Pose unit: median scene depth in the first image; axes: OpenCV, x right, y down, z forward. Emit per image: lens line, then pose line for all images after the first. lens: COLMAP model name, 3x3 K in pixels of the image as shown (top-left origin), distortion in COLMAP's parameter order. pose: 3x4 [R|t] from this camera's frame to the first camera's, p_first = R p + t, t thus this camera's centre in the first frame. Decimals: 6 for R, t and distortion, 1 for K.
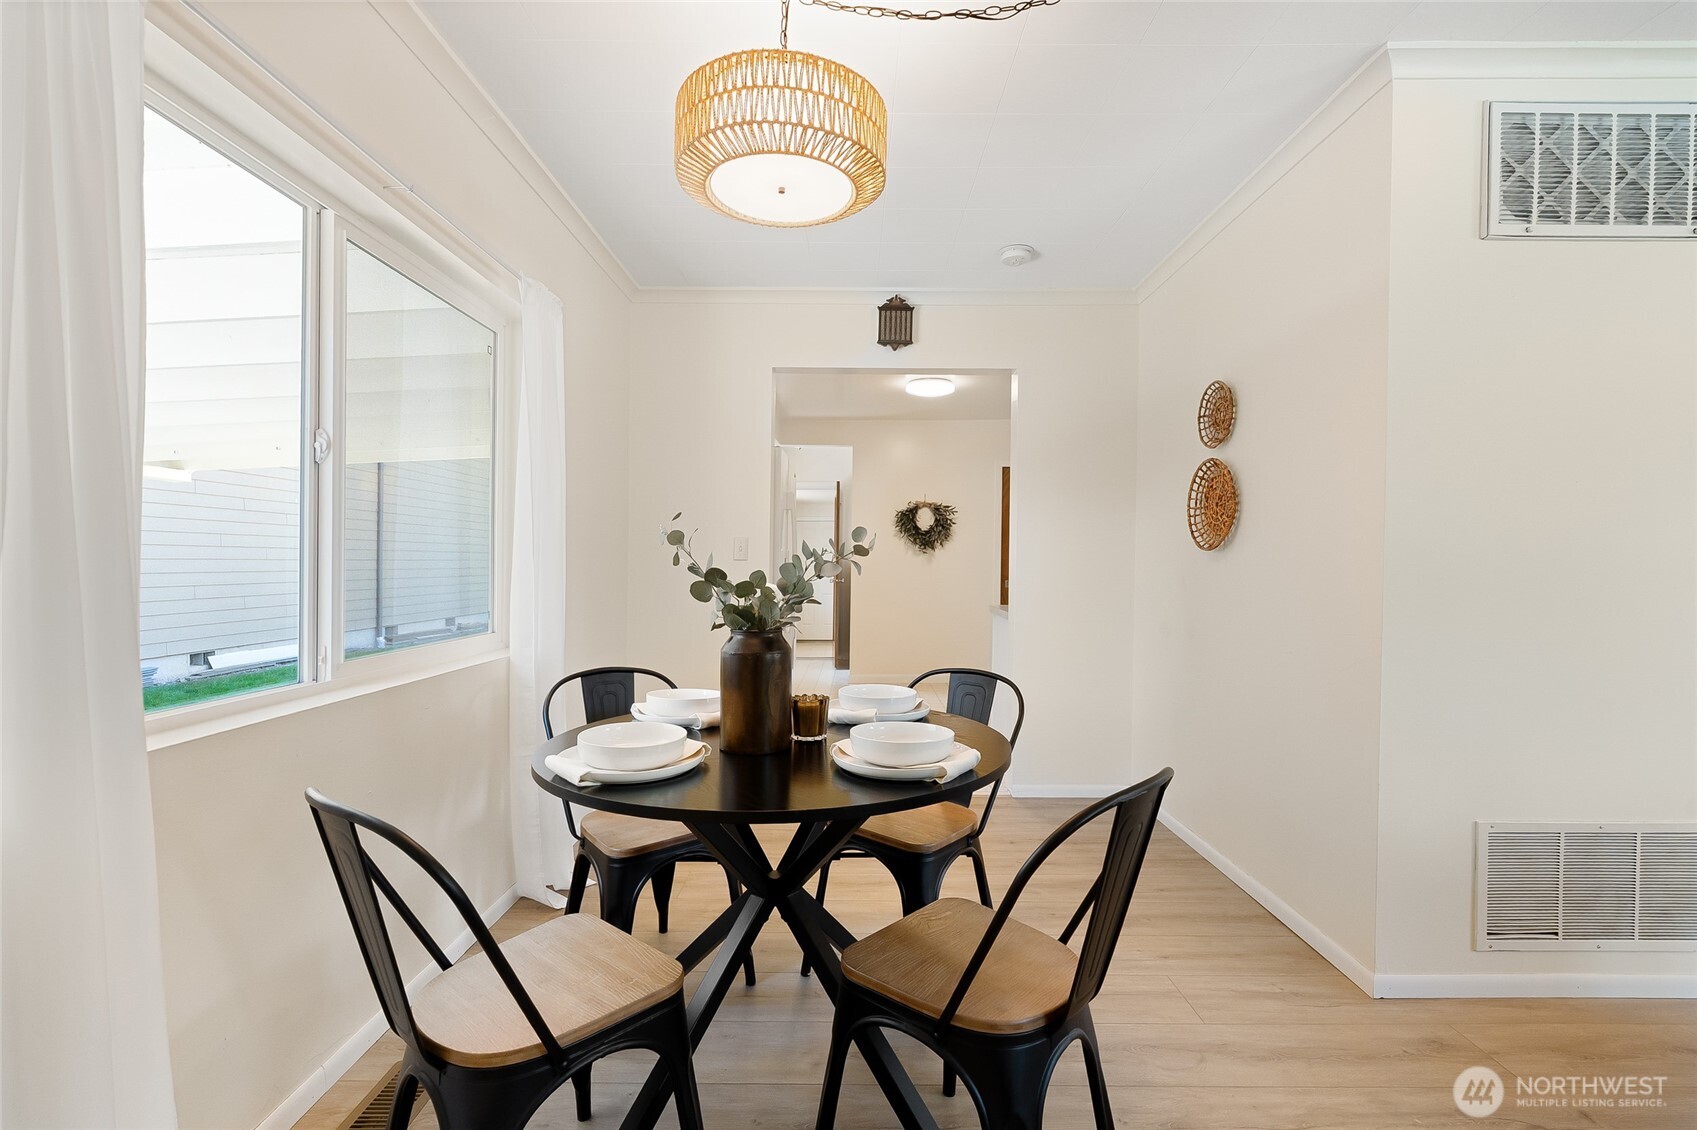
lens RADIAL K [[805.7, 0, 854.1], [0, 805.7, 566.2], [0, 0, 1]] dist [-0.000934, -0.000085]
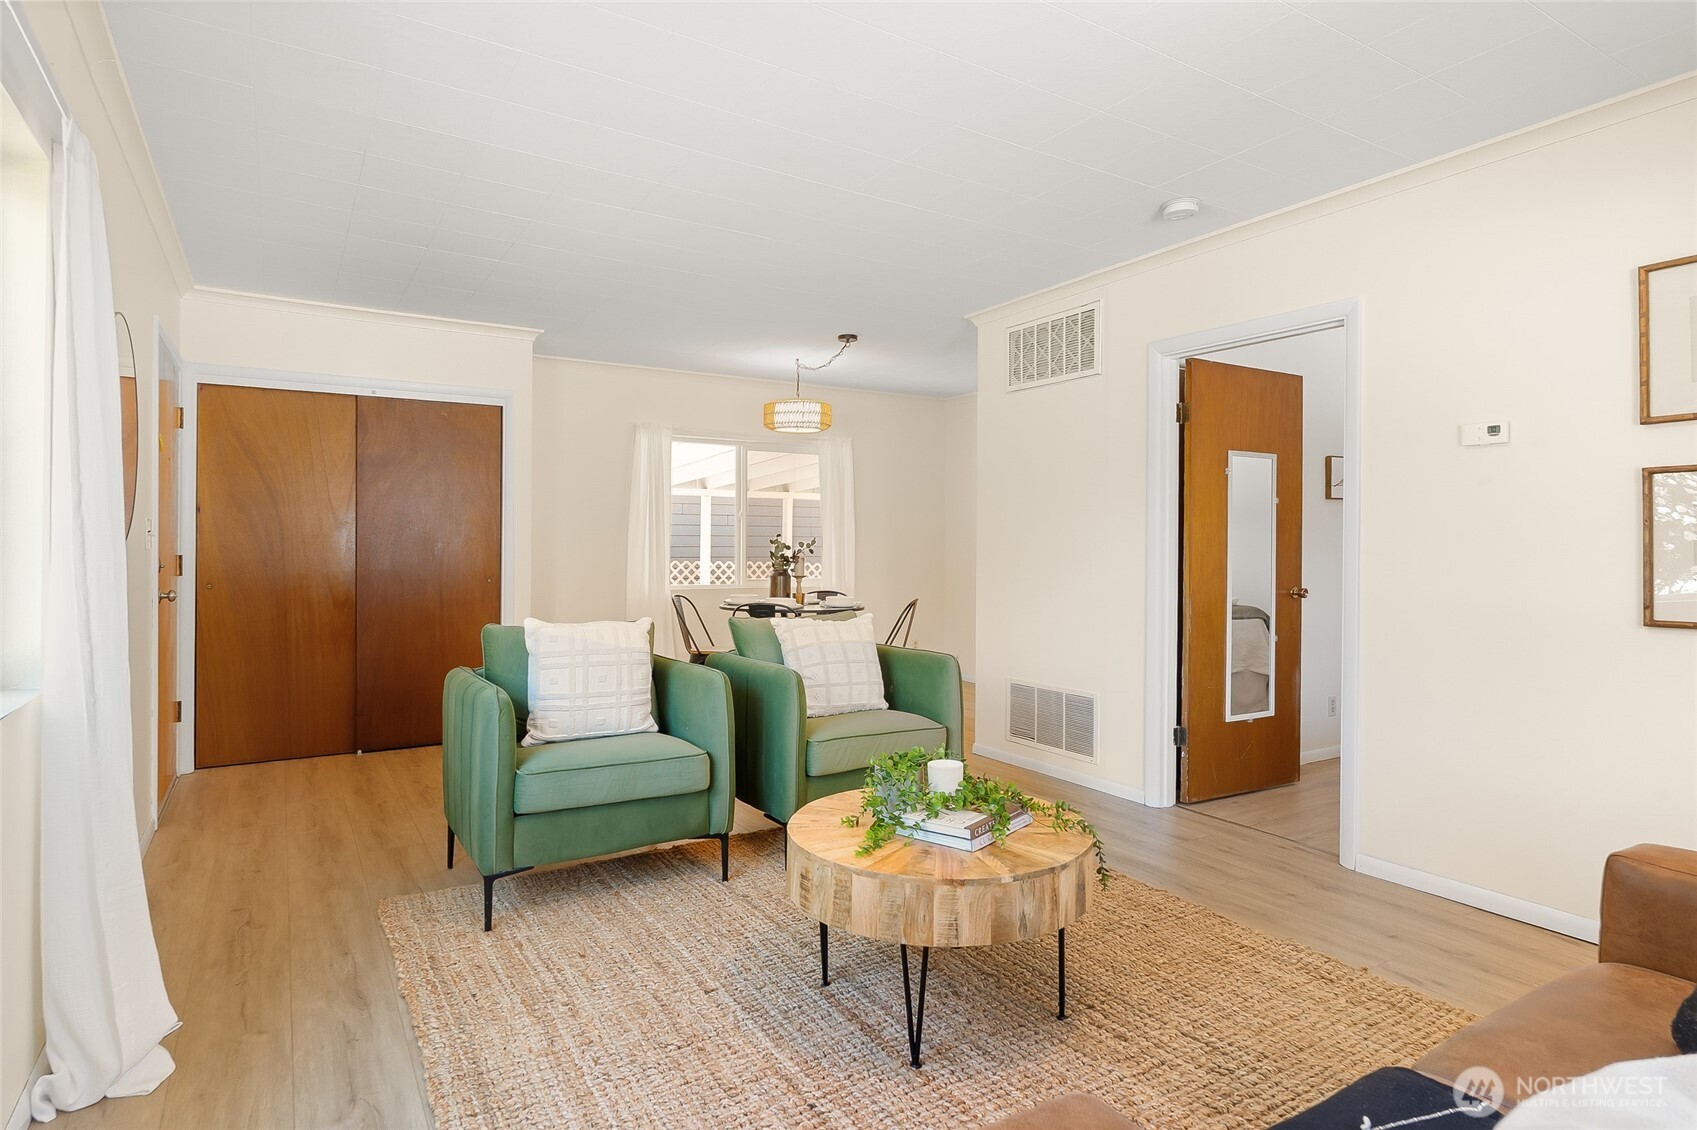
lens RADIAL K [[925.5, 0, 846.2], [0, 925.5, 548.1], [0, 0, 1]] dist [0.001584, 0.000515]
pose [[0.550185, 0.002149, -0.835040, 2.538799], [-0.012123, 0.999912, -0.005413, 0.008109], [0.834955, 0.013101, 0.550162, -0.639935]]
